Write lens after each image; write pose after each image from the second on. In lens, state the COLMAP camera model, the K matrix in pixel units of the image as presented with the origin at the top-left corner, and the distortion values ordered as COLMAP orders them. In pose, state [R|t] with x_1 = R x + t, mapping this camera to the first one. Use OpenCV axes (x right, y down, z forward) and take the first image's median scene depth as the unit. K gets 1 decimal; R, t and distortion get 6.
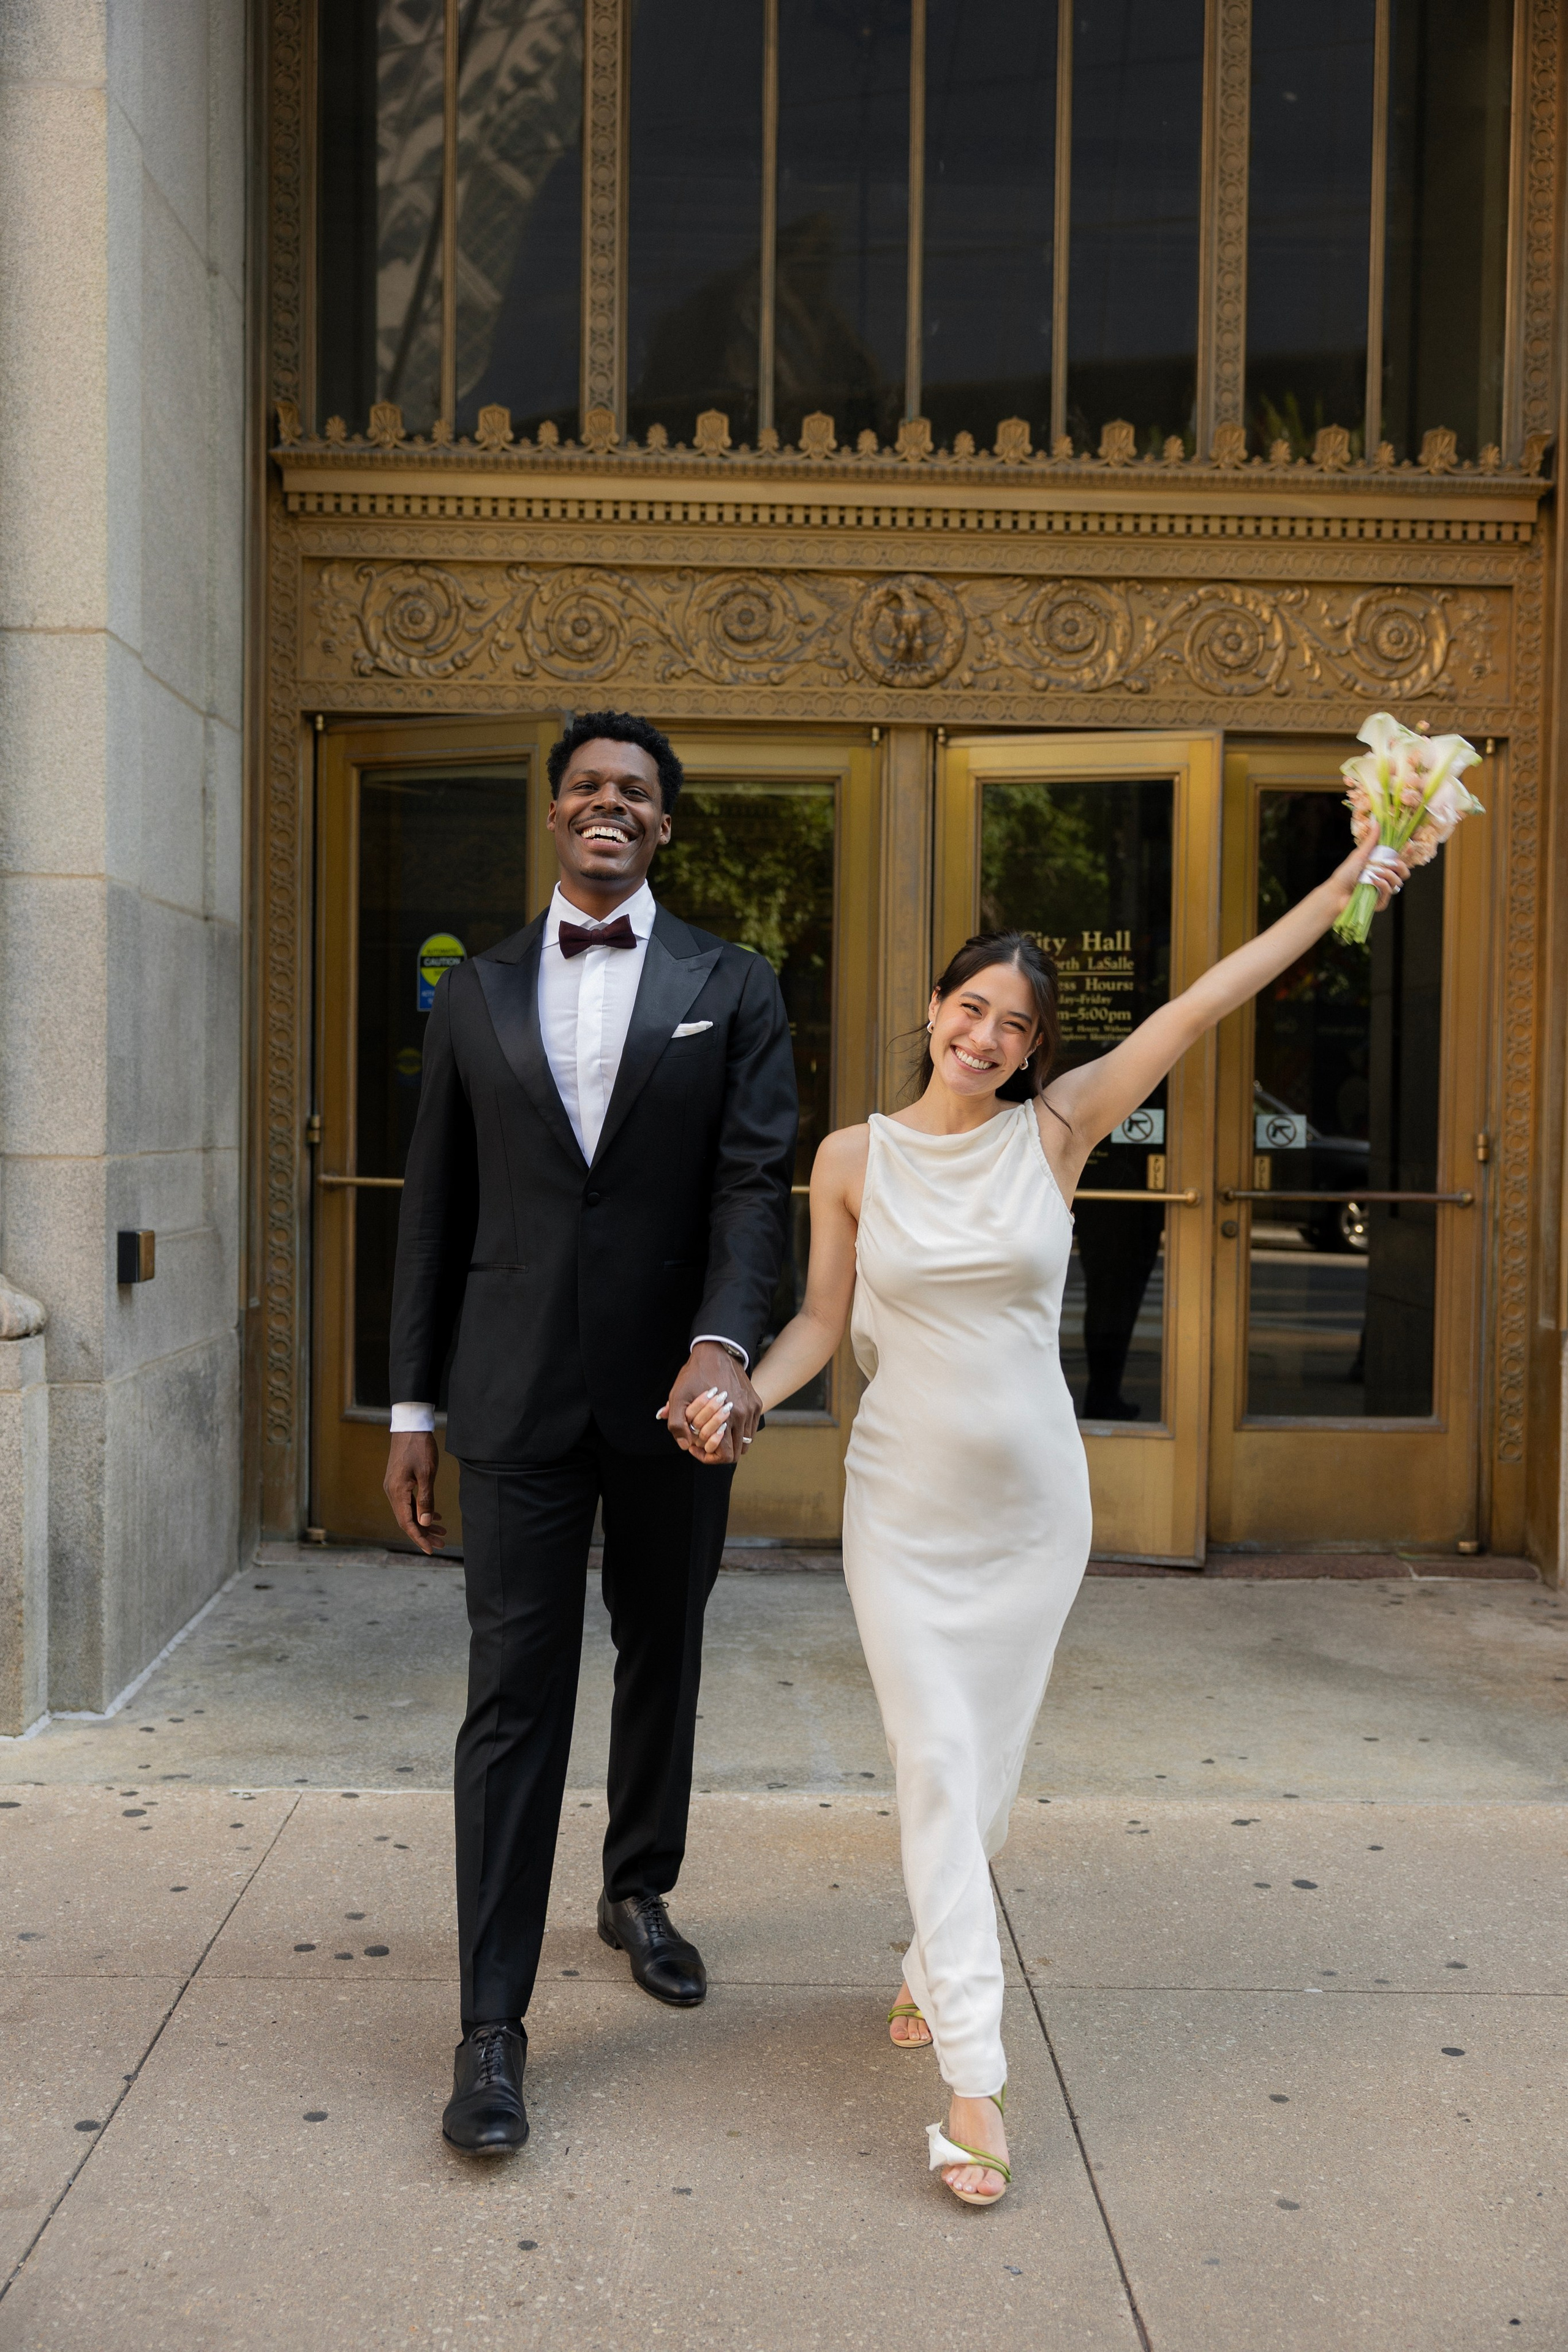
lens RADIAL K [[2248.3, 0, 793.0], [0, 2248.3, 1187.2], [0, 0, 1]] dist [0.000781, 0.000000]
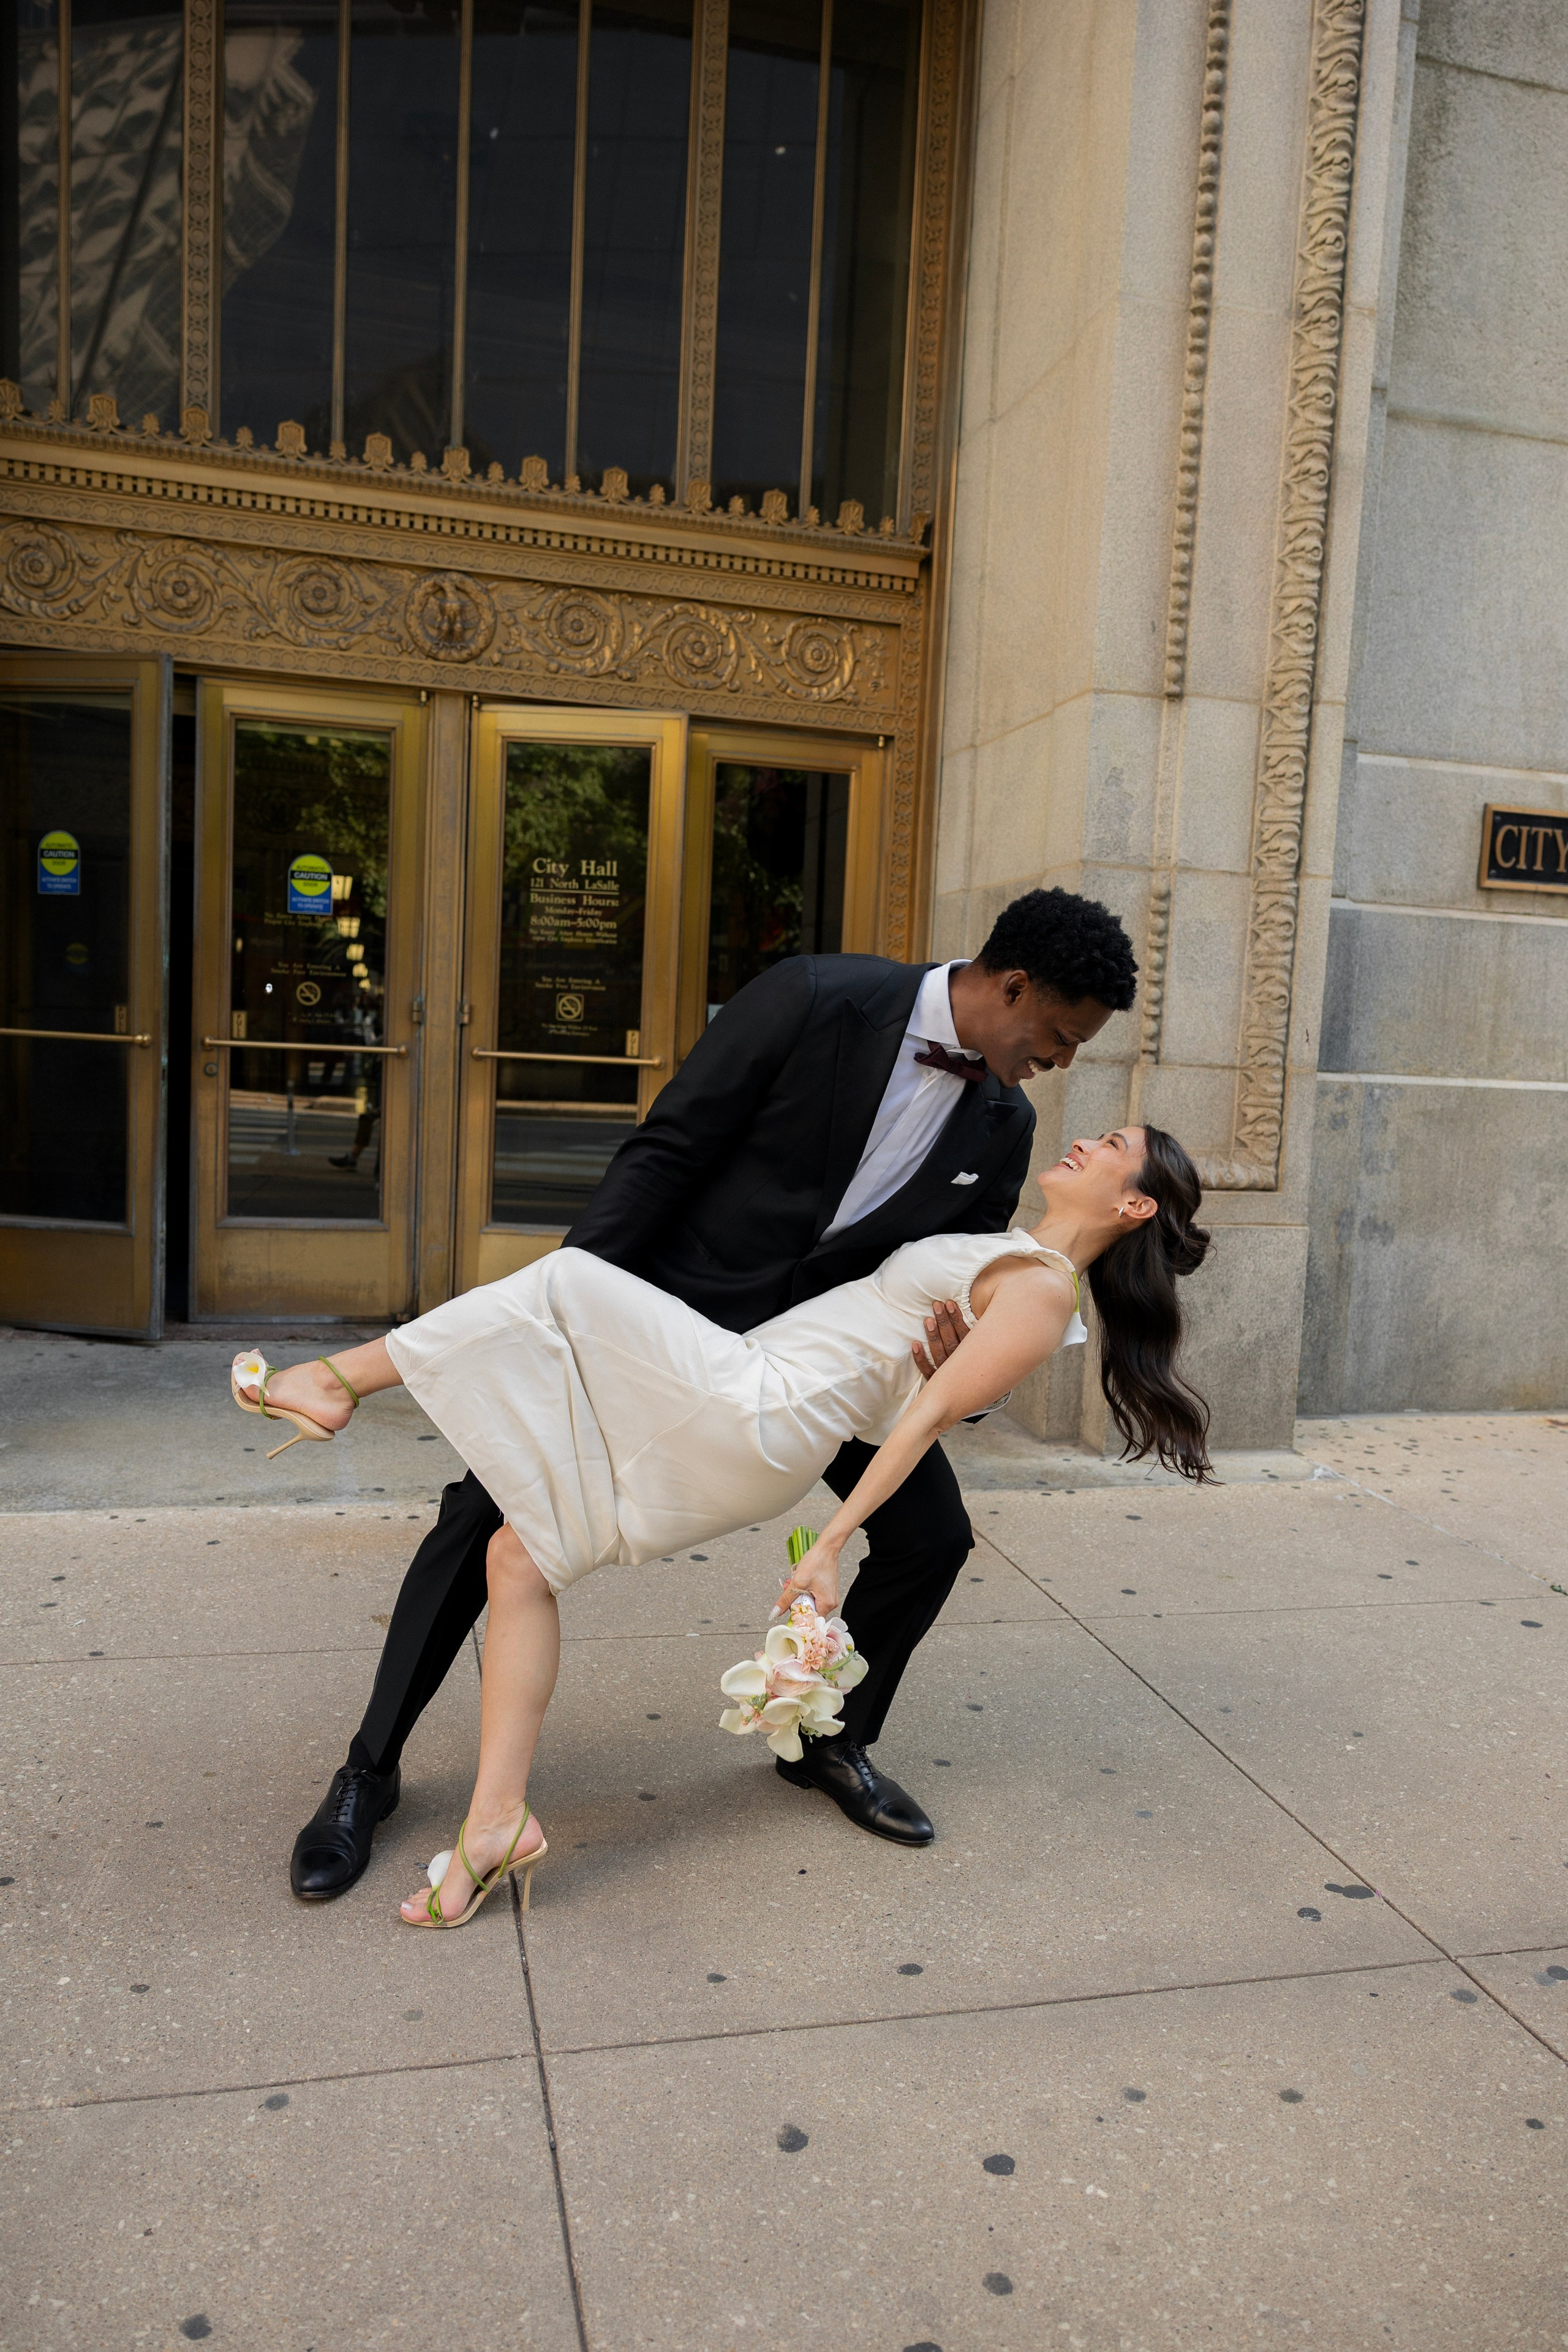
lens RADIAL K [[1603.8, 0, 797.2], [0, 1603.8, 1181.6], [0, 0, 1]] dist [0.000533, 0.006819]
pose [[0.972718, 0.011762, 0.231692, 0.035868], [-0.026493, 0.997812, 0.060573, 0.015109], [-0.230472, -0.065059, 0.970902, 0.040359]]
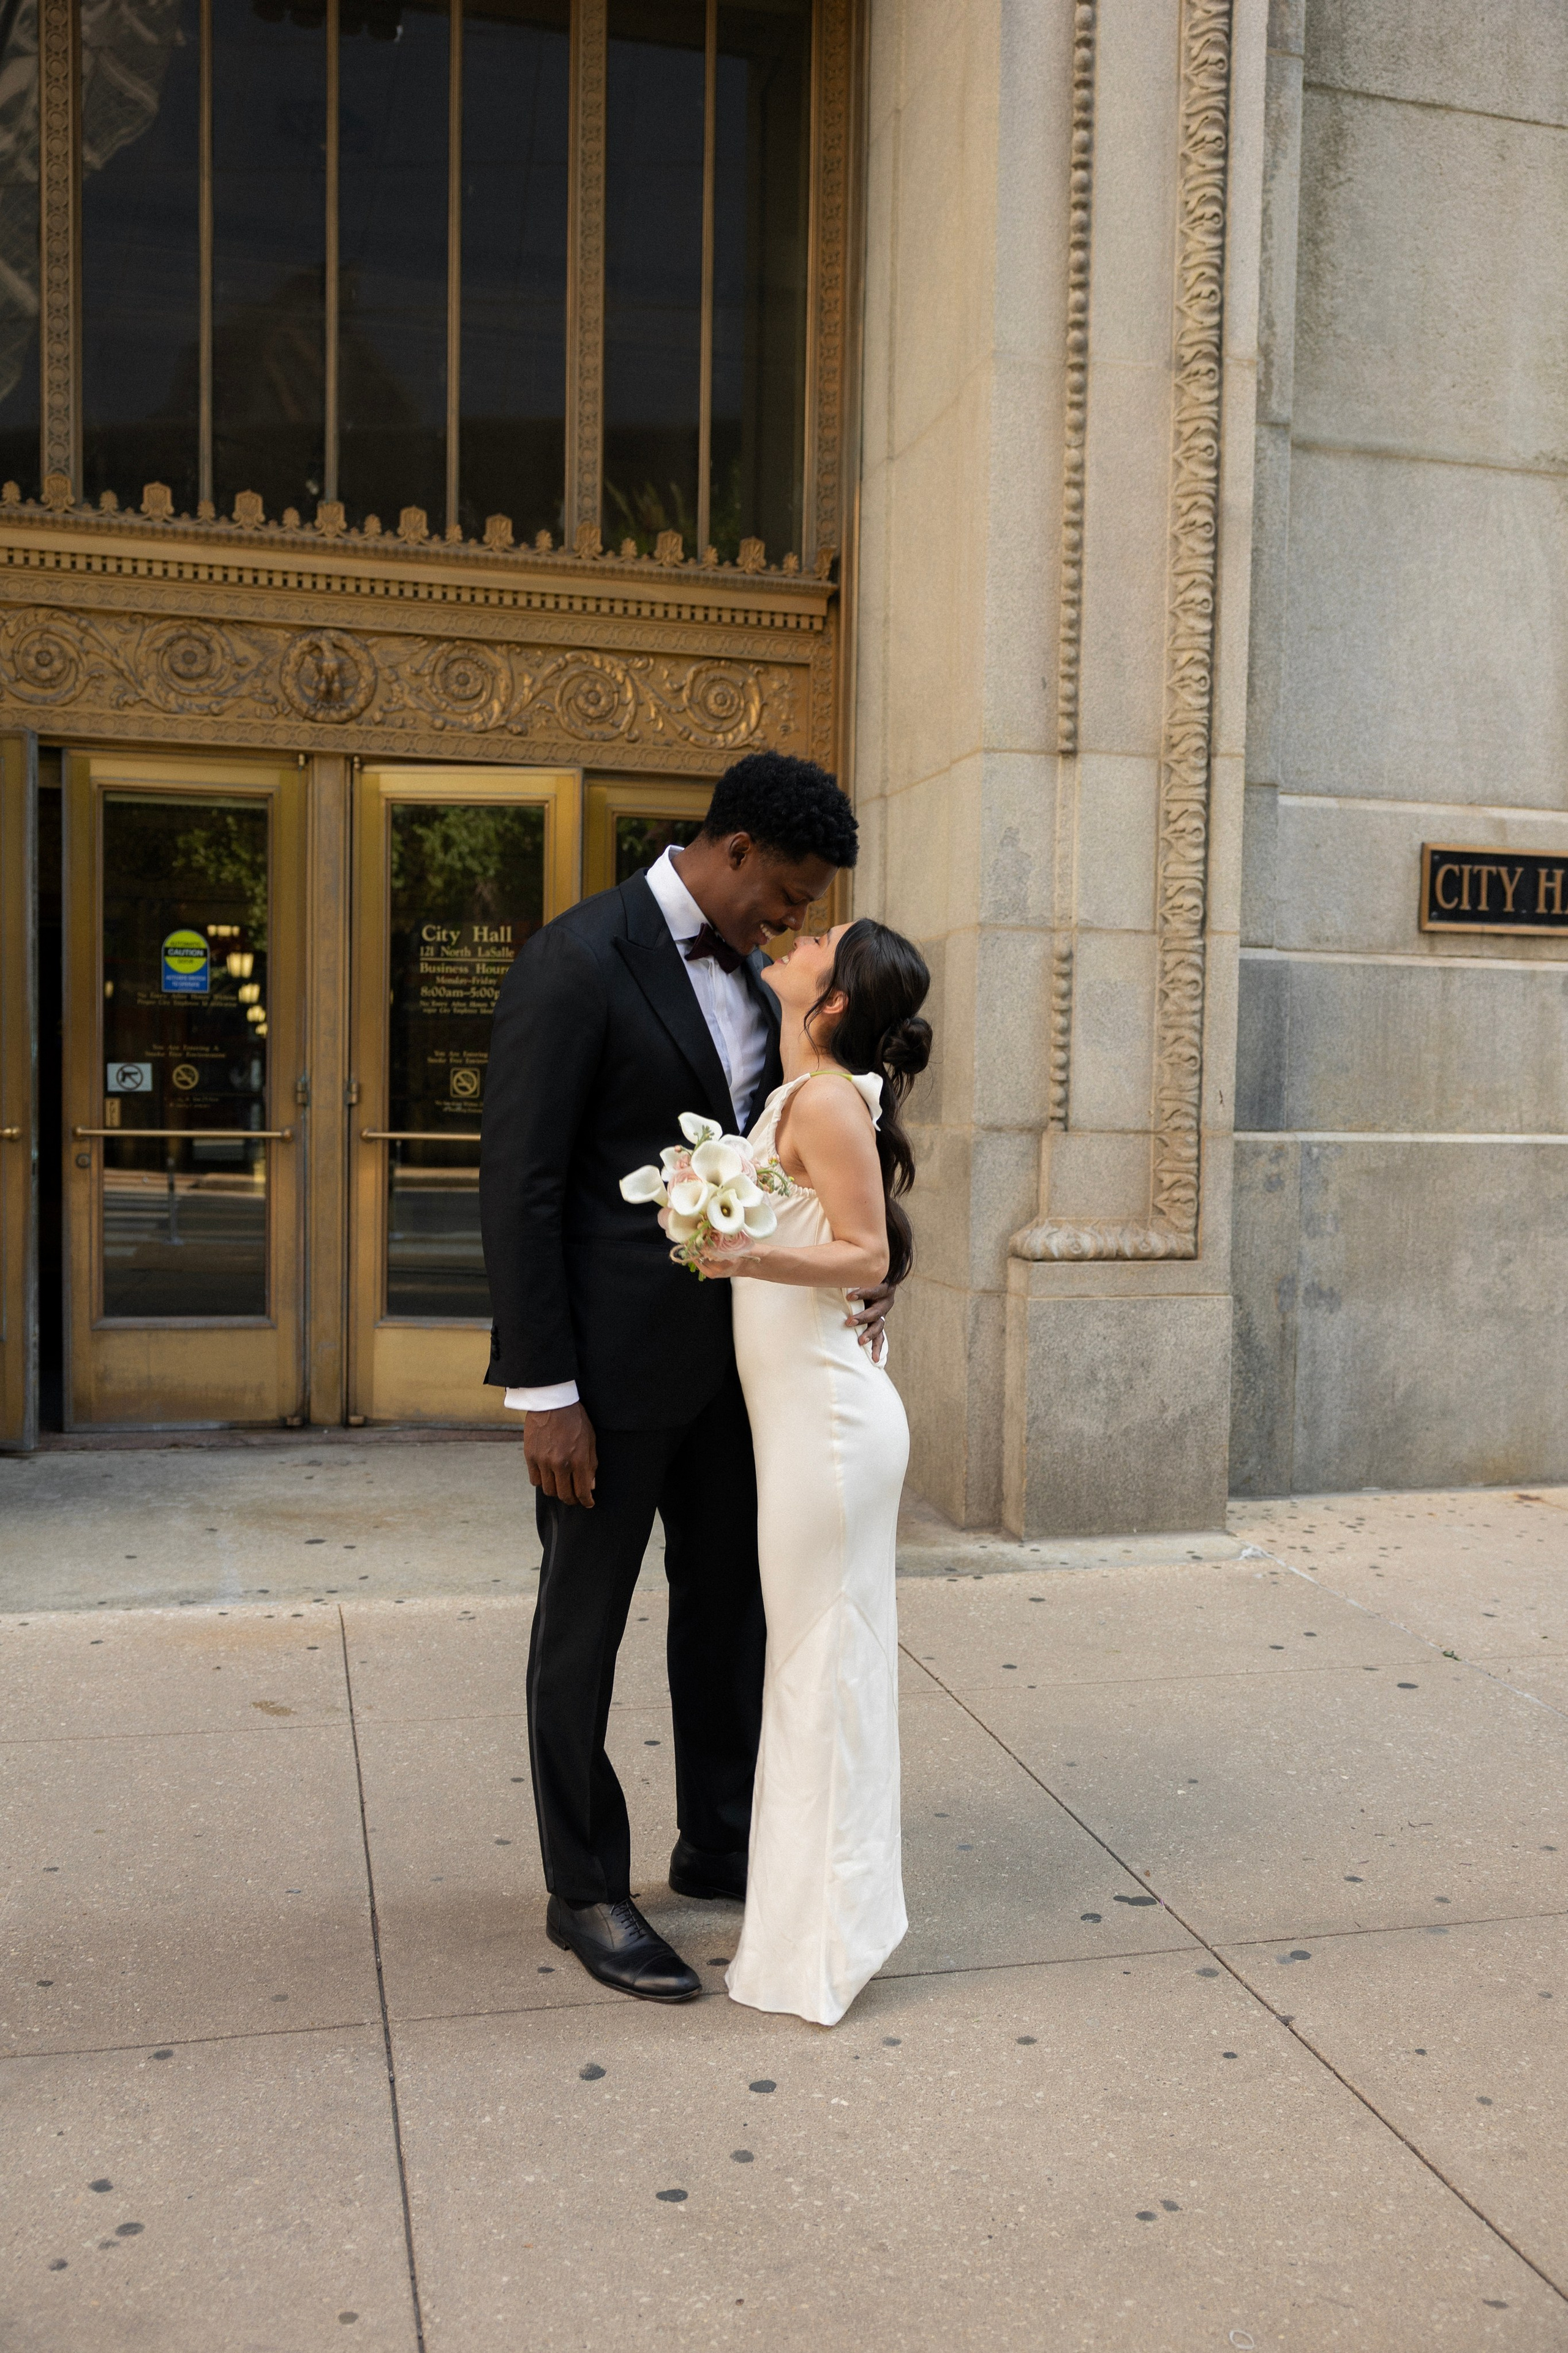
lens RADIAL K [[1963.8, 0, 787.0], [0, 1963.8, 1187.5], [0, 0, 1]] dist [-0.013822, 0.029628]
pose [[0.973610, -0.008269, 0.228066, 0.049315], [0.002398, 0.999659, 0.026007, 0.003111], [-0.228204, -0.024774, 0.973298, -0.100818]]
